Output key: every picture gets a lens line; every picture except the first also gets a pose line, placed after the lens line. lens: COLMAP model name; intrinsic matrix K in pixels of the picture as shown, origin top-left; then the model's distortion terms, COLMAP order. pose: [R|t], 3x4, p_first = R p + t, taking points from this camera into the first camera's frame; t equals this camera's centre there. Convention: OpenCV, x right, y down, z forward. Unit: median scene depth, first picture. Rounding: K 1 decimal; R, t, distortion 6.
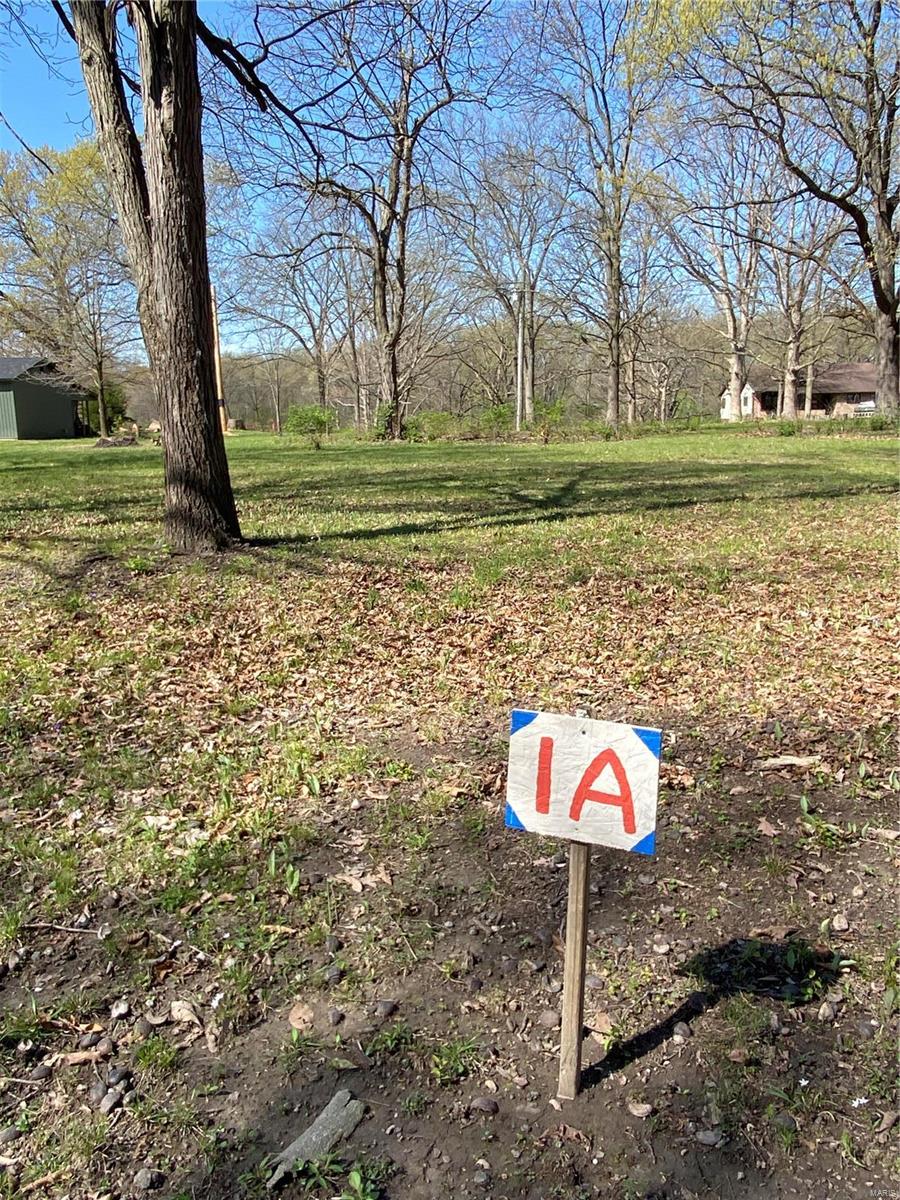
lens RADIAL K [[885.4, 0, 450.0], [0, 885.4, 600.0], [0, 0, 1]] dist [0.092410, -0.112906]
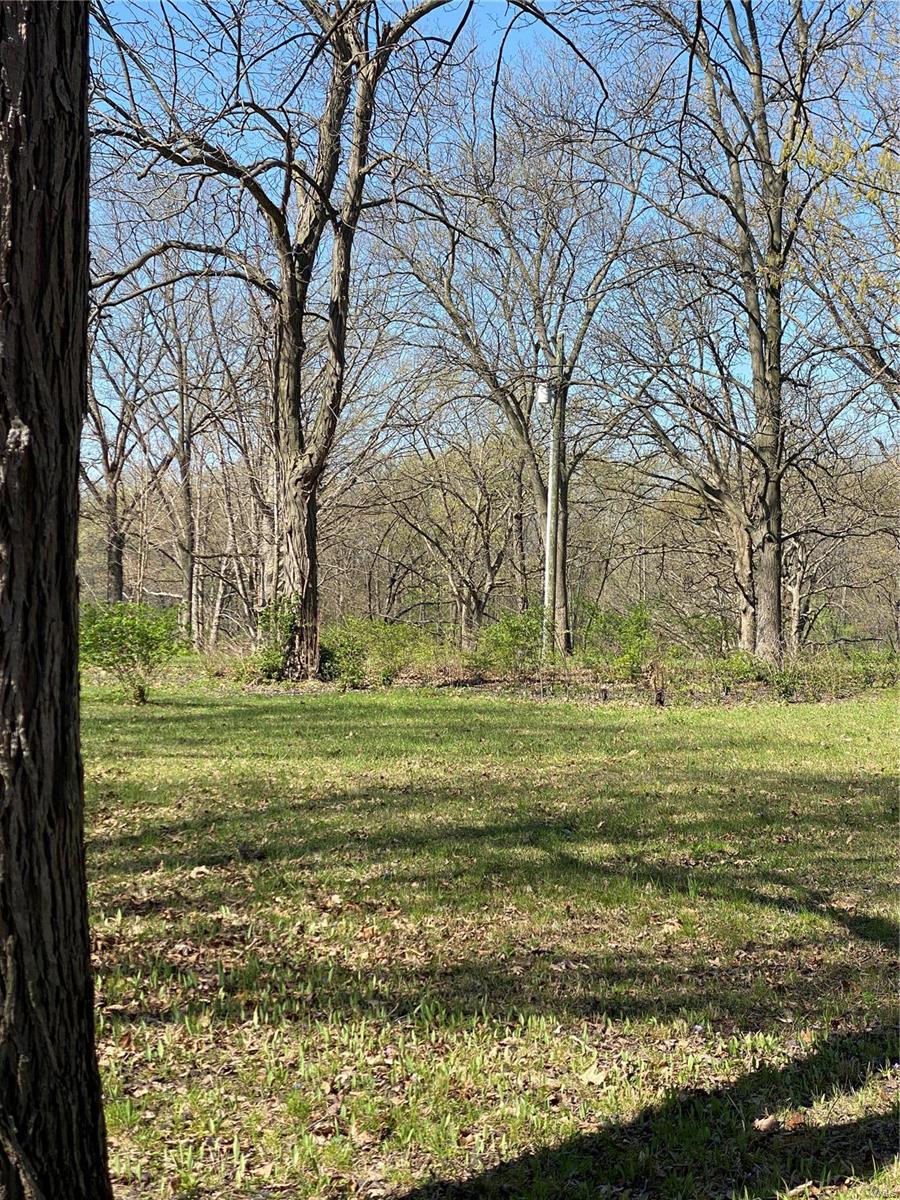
lens RADIAL K [[1781.6, 0, 450.0], [0, 1781.6, 600.0], [0, 0, 1]] dist [0.169489, -0.006122]
pose [[0.997781, 0.034536, 0.056929, -0.043921], [-0.021473, 0.976191, -0.215847, -0.029925], [-0.063029, 0.214145, 0.974766, 0.120373]]
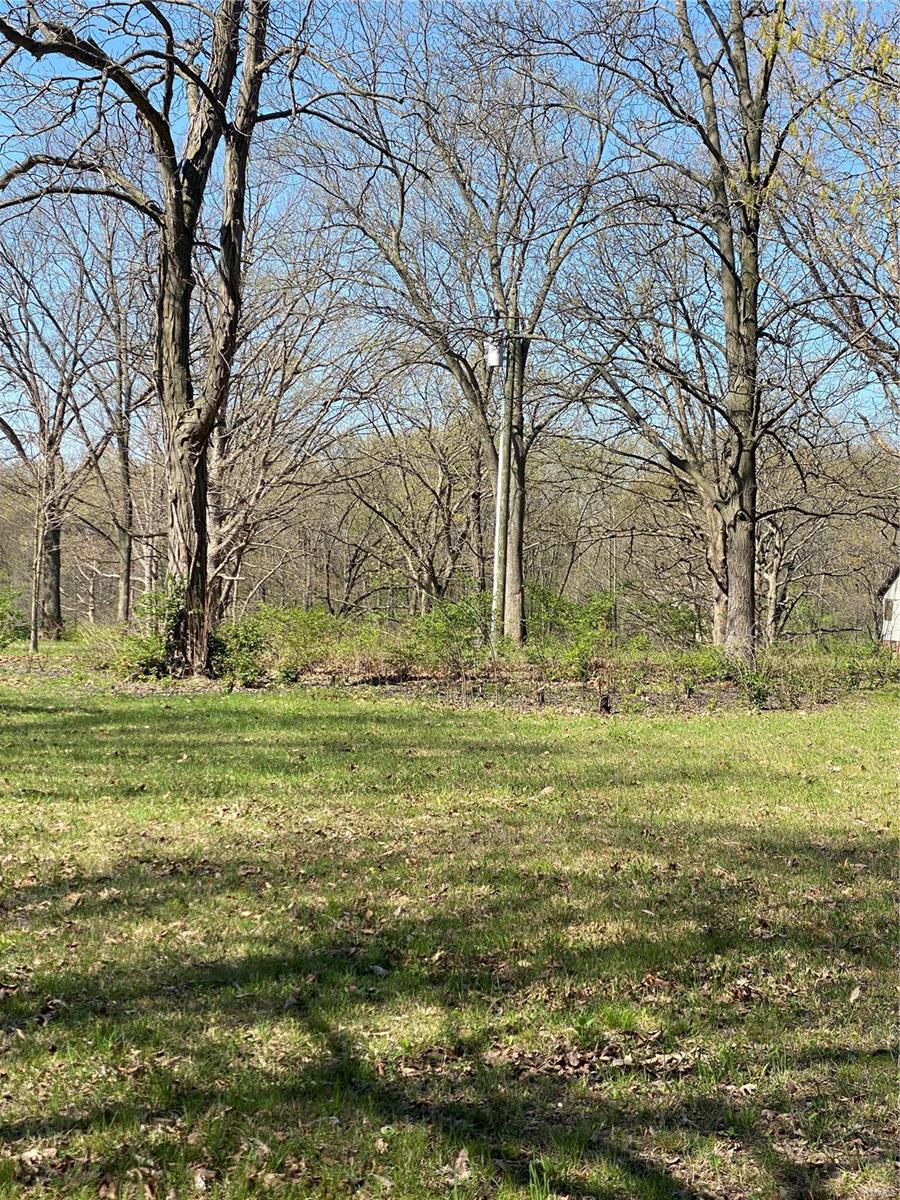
lens RADIAL K [[1793.7, 0, 424.5], [0, 1793.7, 602.9], [0, 0, 1]] dist [0.147219, 0.015678]
pose [[0.997434, 0.042981, 0.057250, -0.009277], [-0.030307, 0.978032, -0.206239, -0.059389], [-0.064856, 0.203975, 0.976825, 0.251975]]
